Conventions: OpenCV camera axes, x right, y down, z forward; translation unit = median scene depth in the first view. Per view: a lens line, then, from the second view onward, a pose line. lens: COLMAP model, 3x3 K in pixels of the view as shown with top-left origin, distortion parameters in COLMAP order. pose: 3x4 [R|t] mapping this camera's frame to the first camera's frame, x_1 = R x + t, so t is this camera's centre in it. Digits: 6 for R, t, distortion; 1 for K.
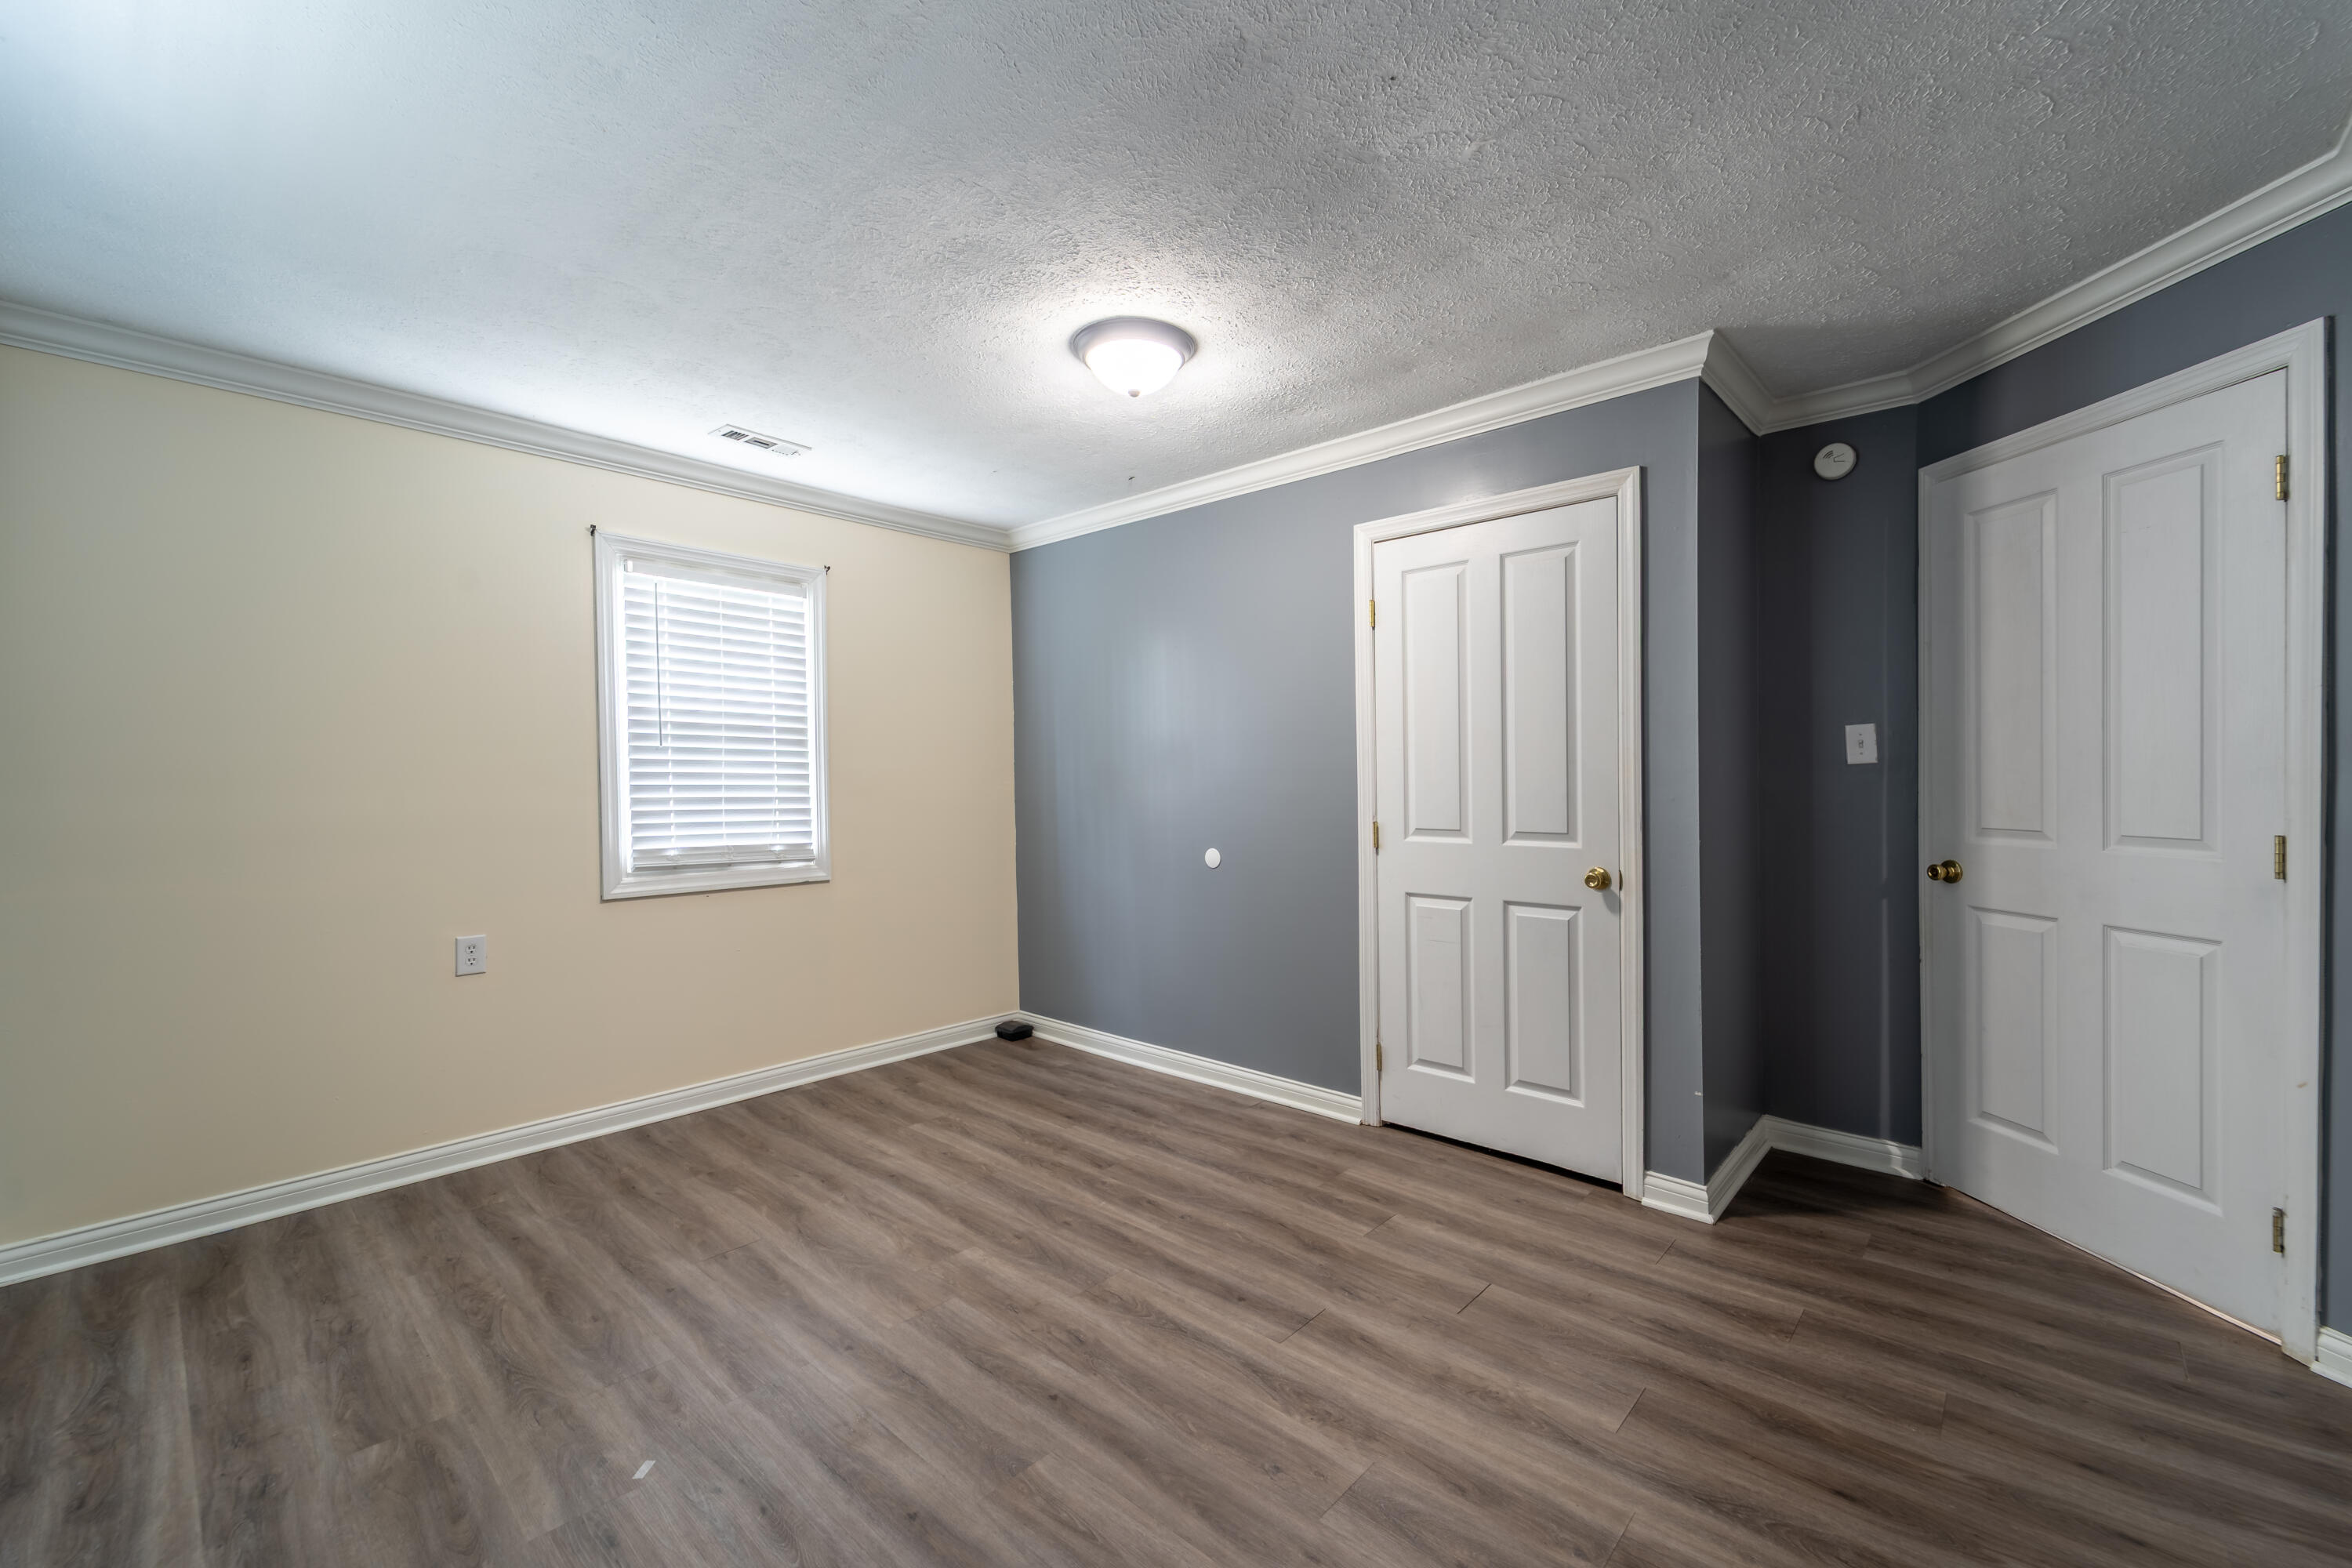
lens RADIAL K [[952.6, 0, 1183.8], [0, 952.6, 787.7], [0, 0, 1]] dist [0.003524, -0.002955]
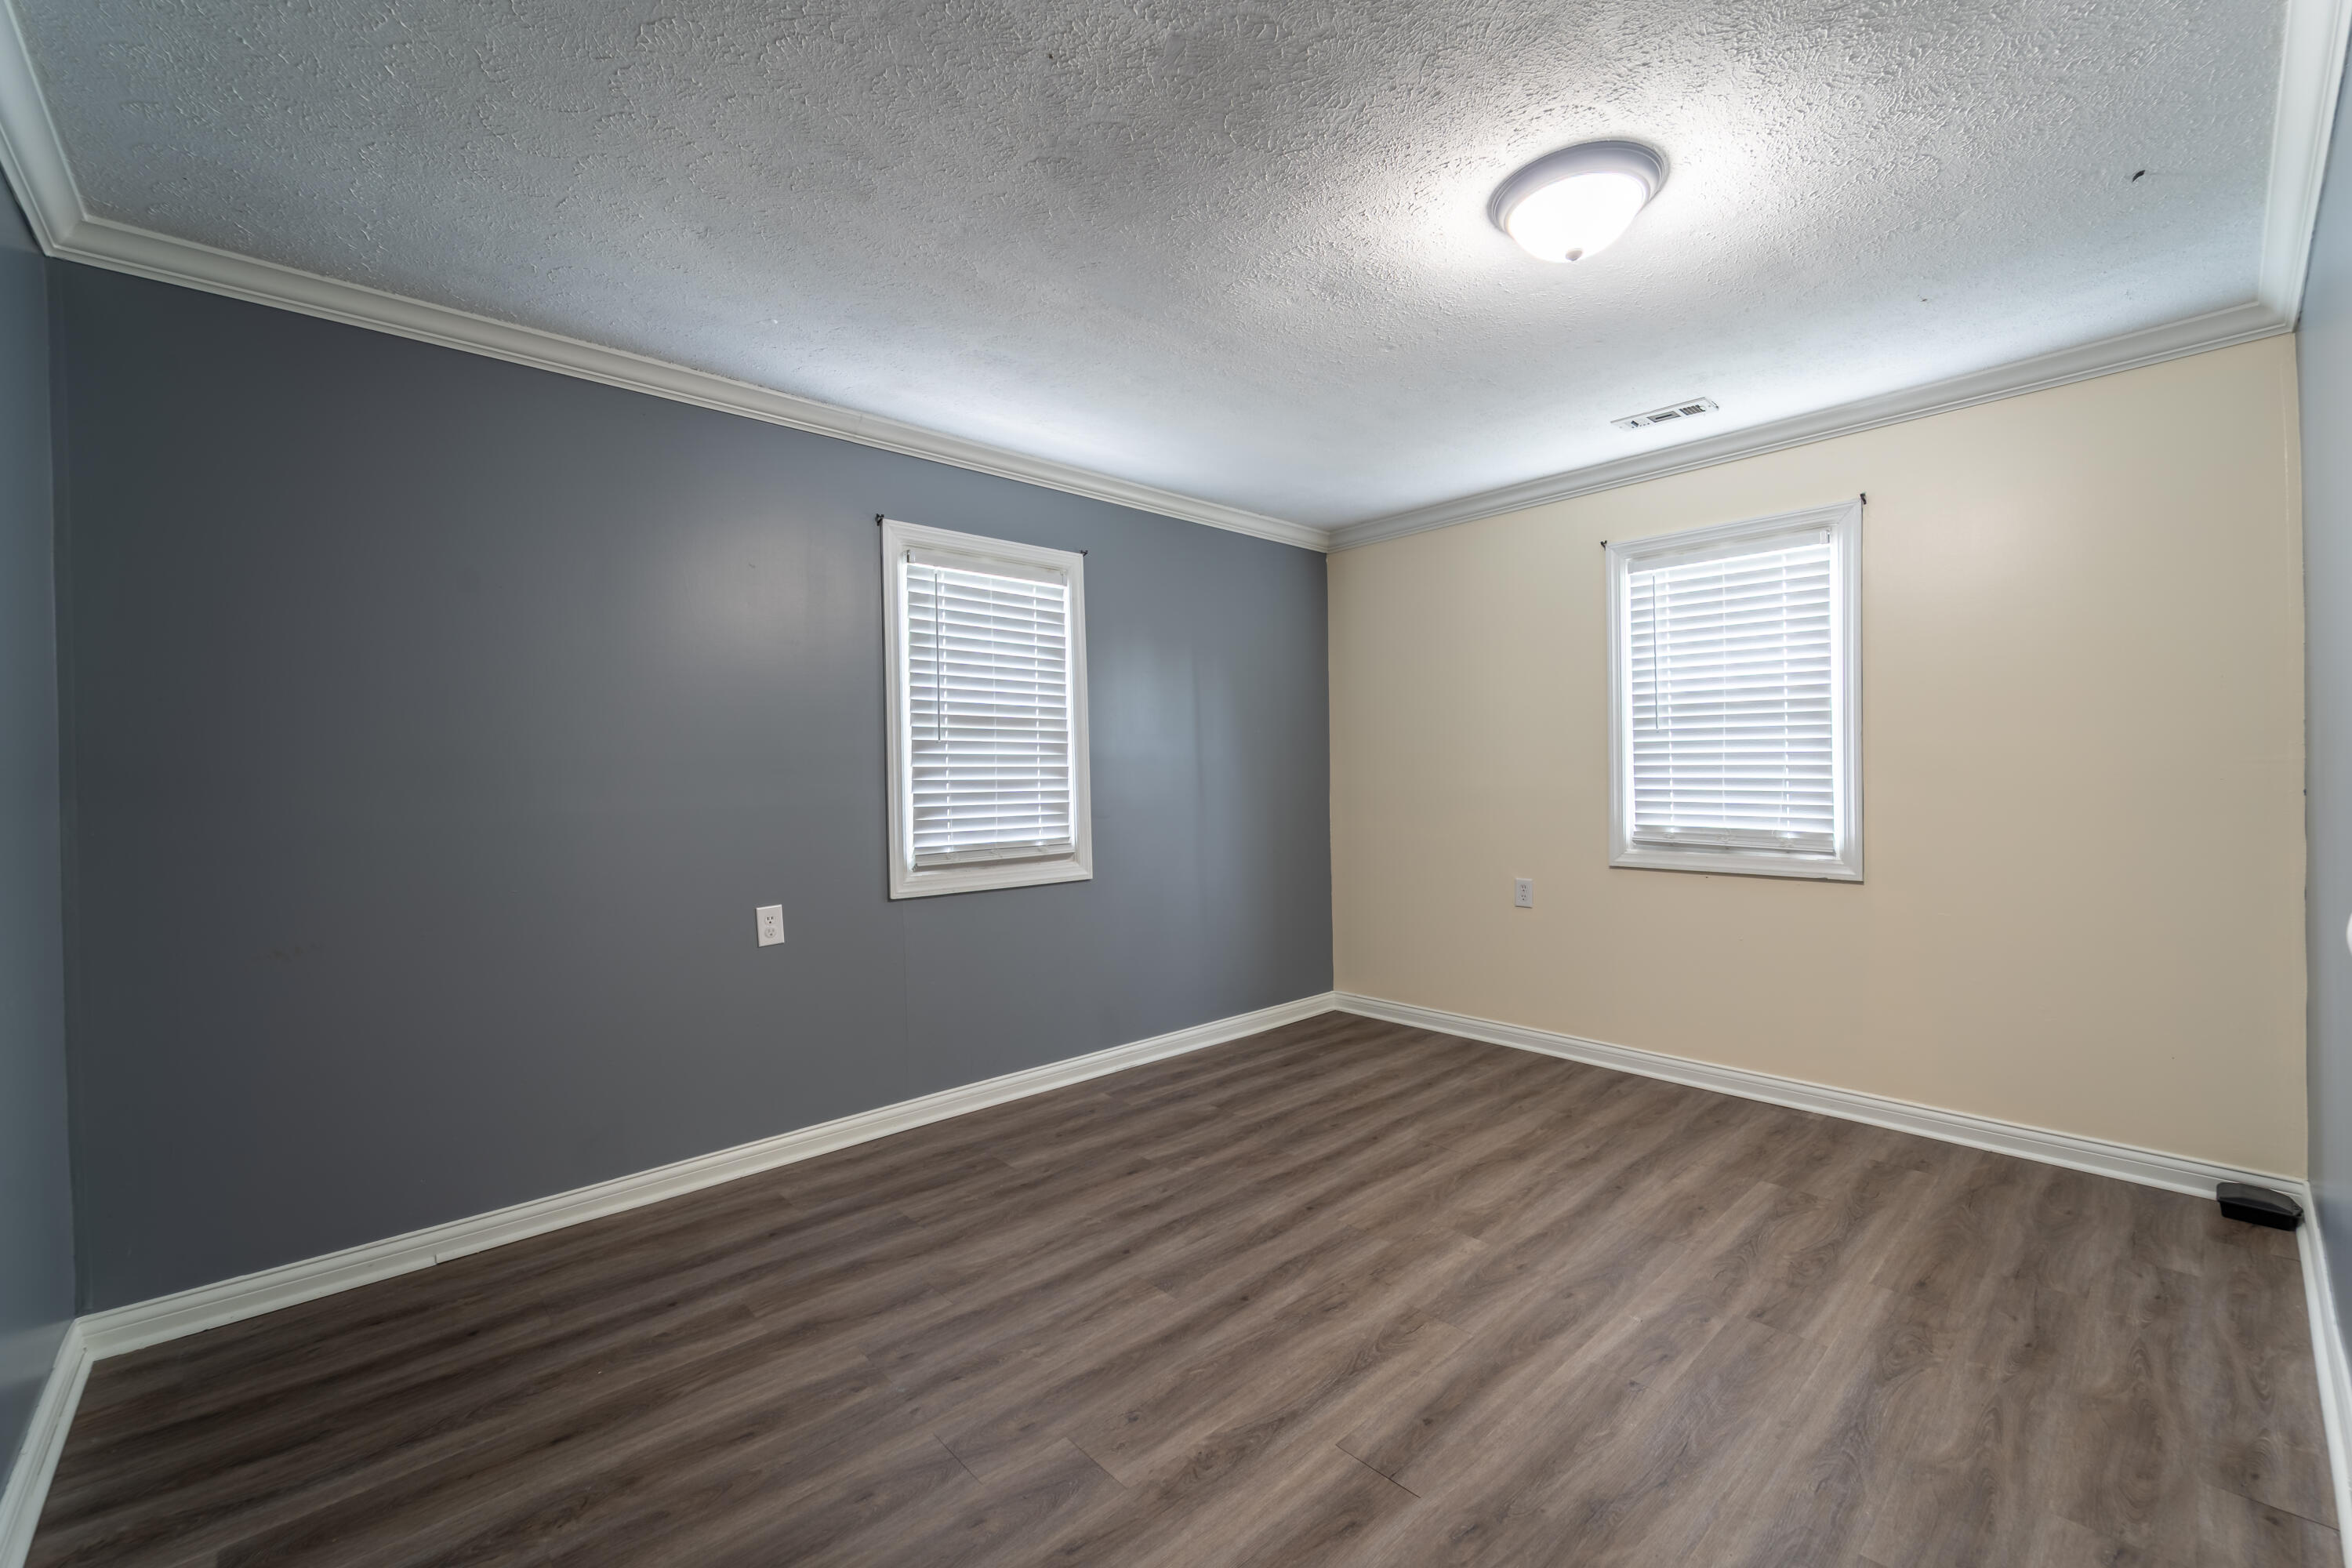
lens RADIAL K [[952.6, 0, 1183.8], [0, 952.6, 787.7], [0, 0, 1]] dist [0.003524, -0.002955]
pose [[-0.090084, 0.025118, -0.995617, 0.569516], [0.006776, 0.999674, 0.024607, -0.008241], [0.995911, -0.004530, -0.090225, 0.579512]]
